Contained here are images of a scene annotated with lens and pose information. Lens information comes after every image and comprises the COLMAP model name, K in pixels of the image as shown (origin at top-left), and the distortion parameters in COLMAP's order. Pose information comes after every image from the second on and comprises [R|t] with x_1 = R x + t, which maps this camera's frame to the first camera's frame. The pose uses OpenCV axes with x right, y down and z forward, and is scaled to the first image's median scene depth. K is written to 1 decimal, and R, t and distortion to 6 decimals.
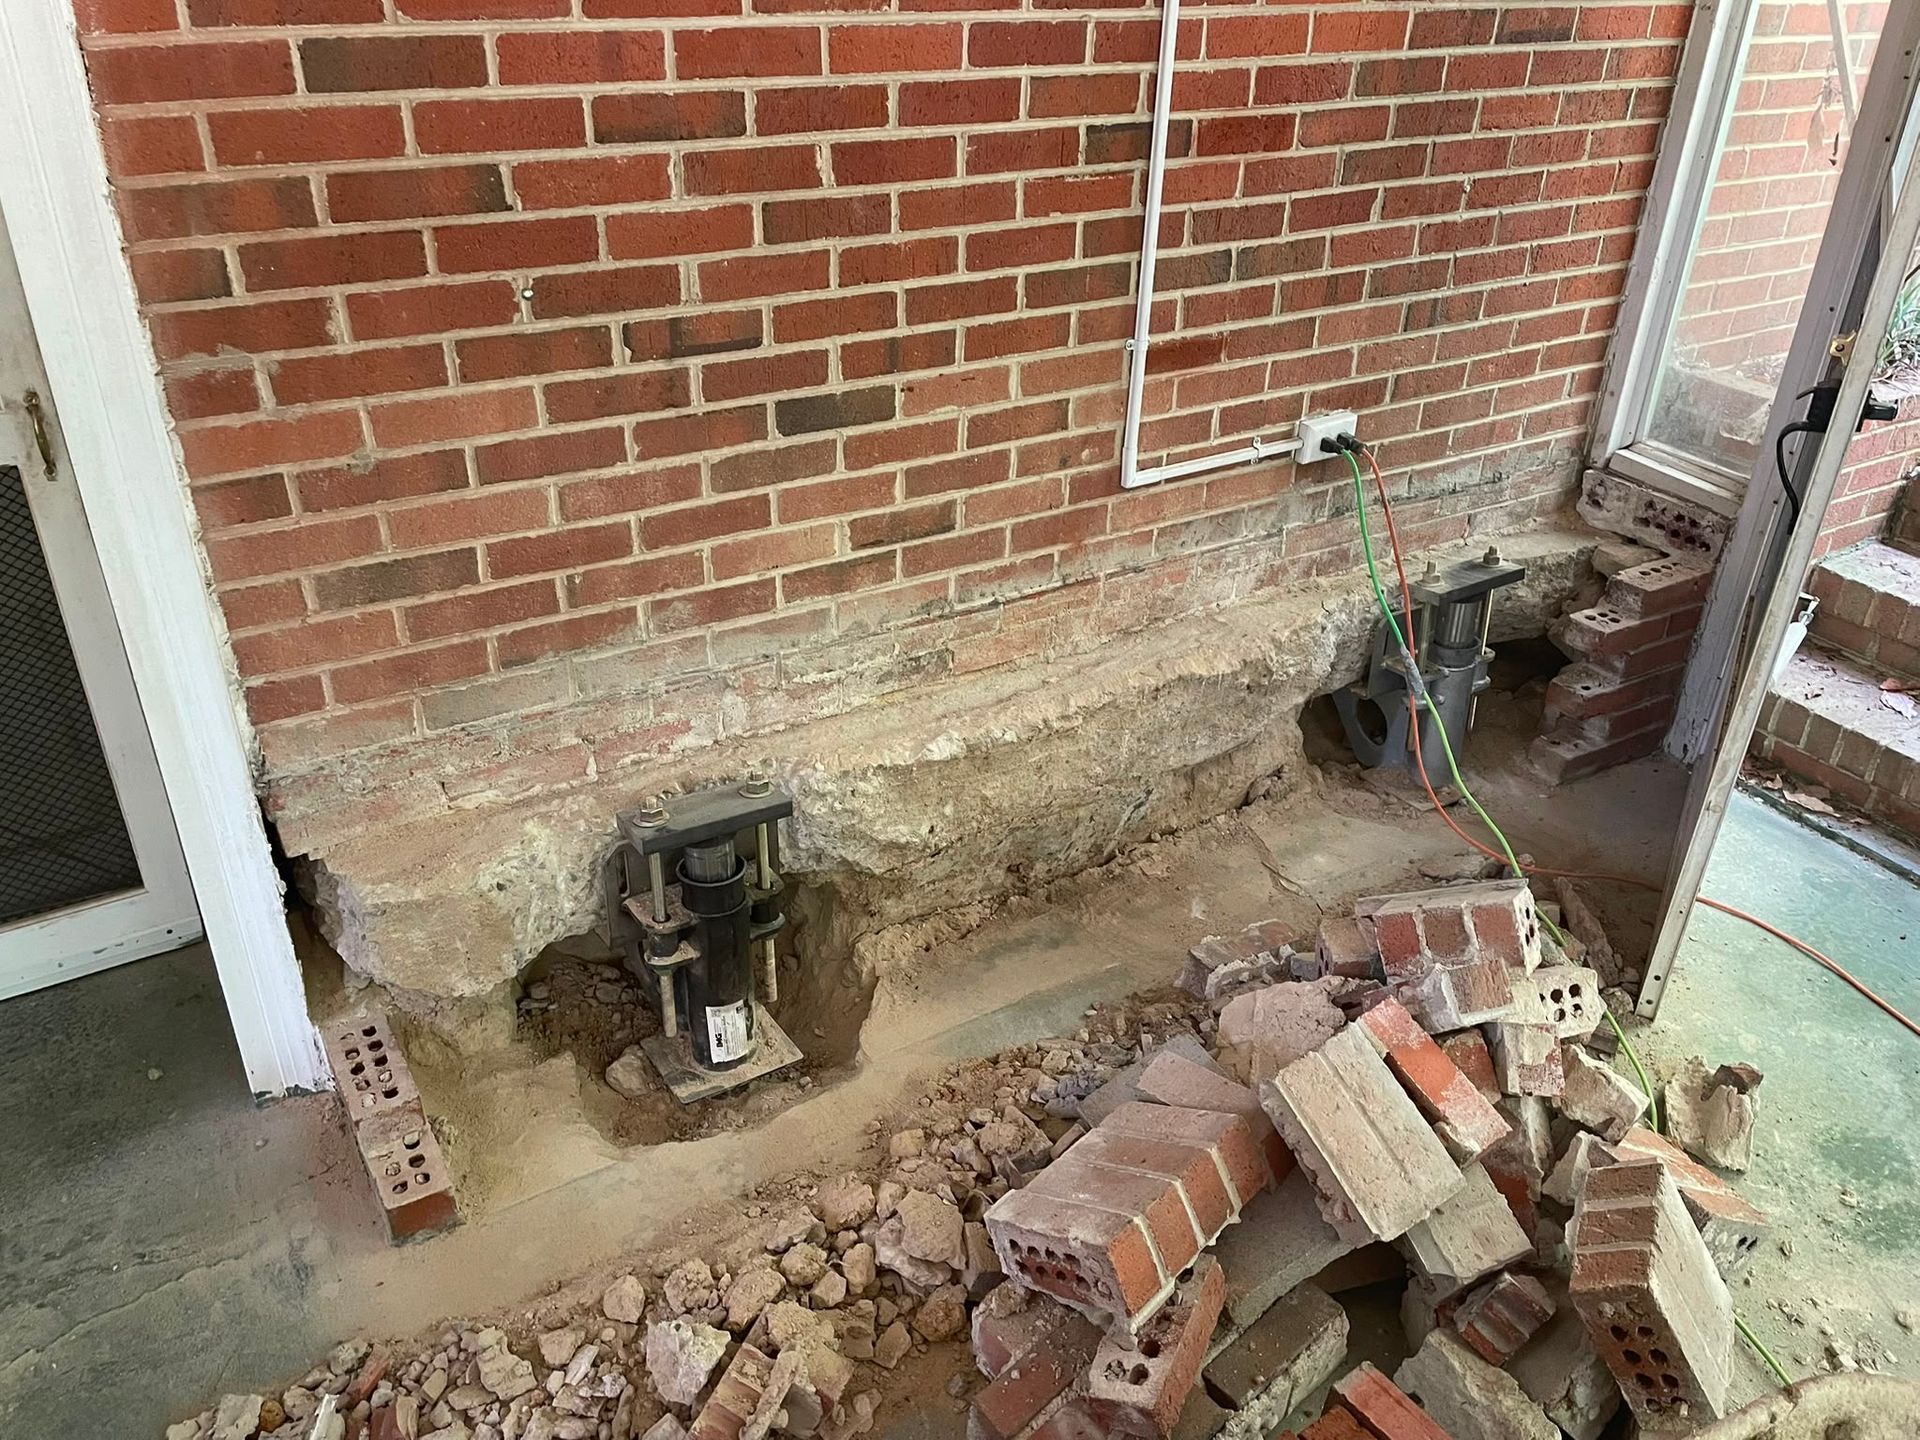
lens RADIAL K [[1511.5, 0, 943.0], [0, 1511.5, 721.8], [0, 0, 1]] dist [0.098771, -0.152419]
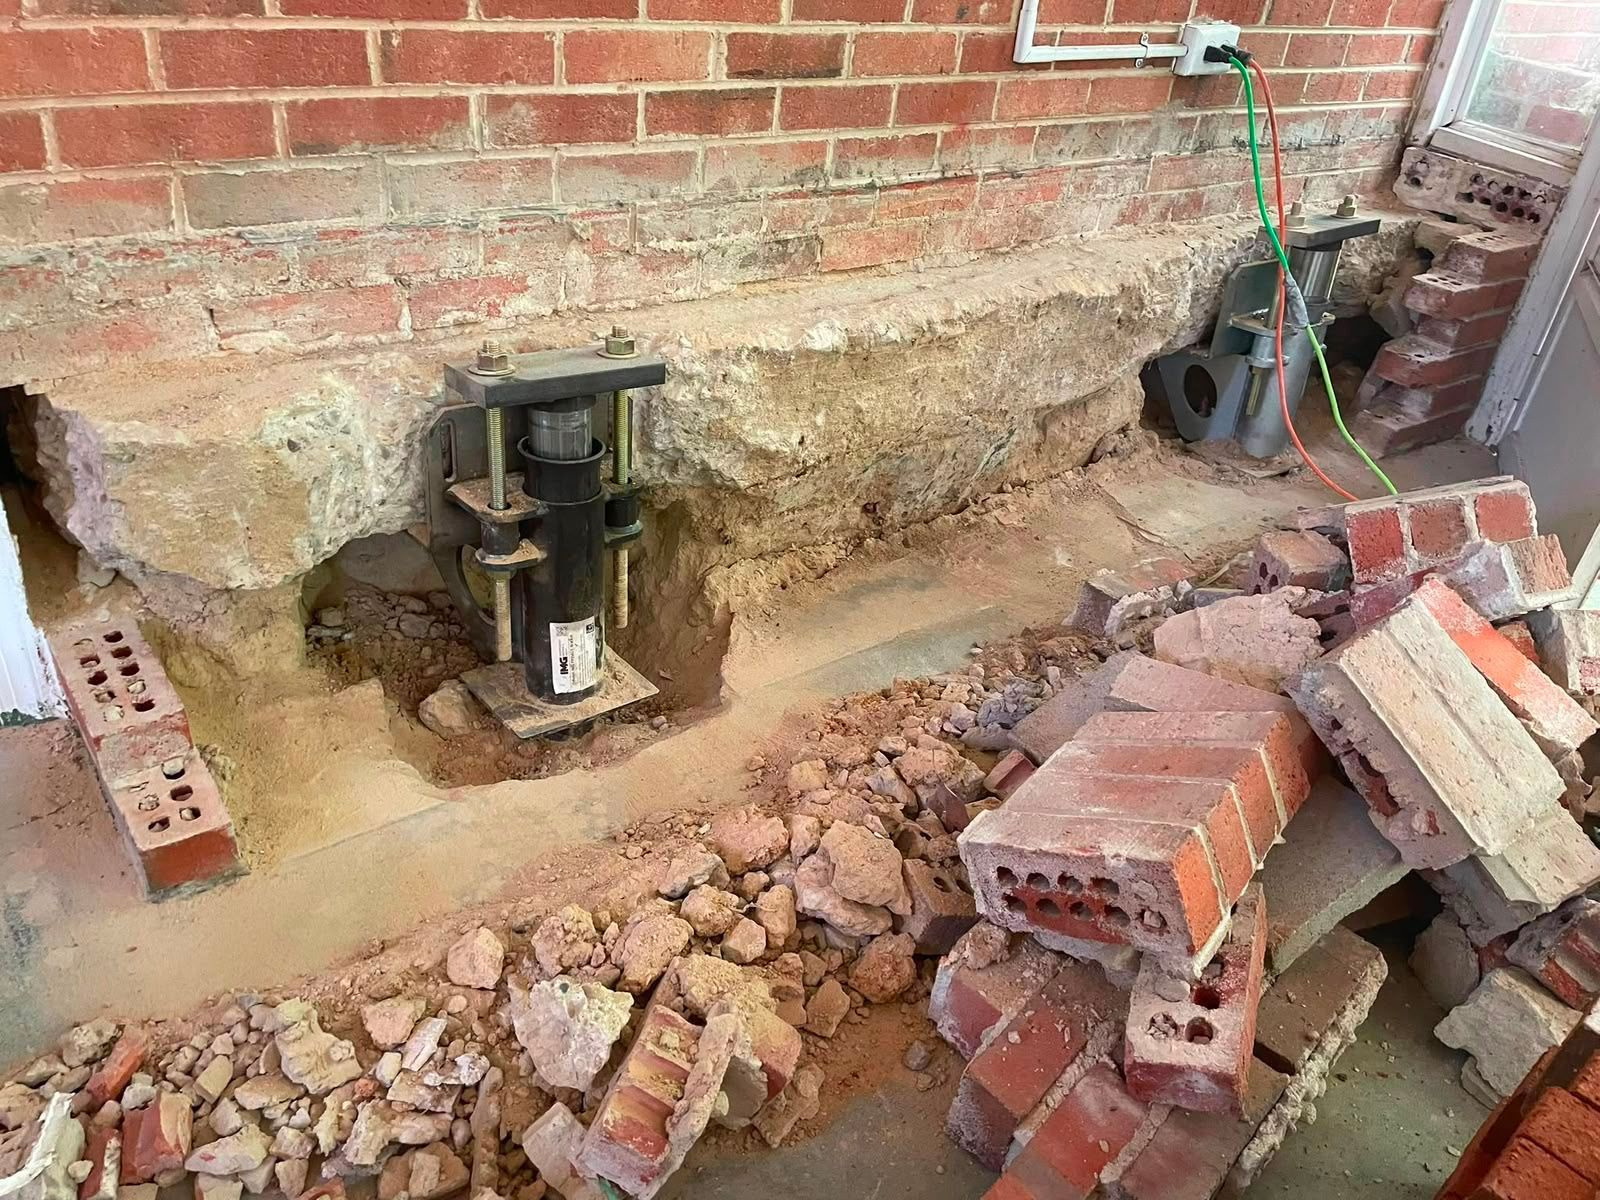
lens RADIAL K [[1259.6, 0, 785.8], [0, 1259.6, 601.5], [0, 0, 1]] dist [0.098771, -0.152419]
pose [[0.992146, 0.012768, 0.124433, -0.118754], [-0.018758, 0.998715, 0.047090, 0.146467], [-0.123672, -0.049054, 0.991110, 0.319161]]
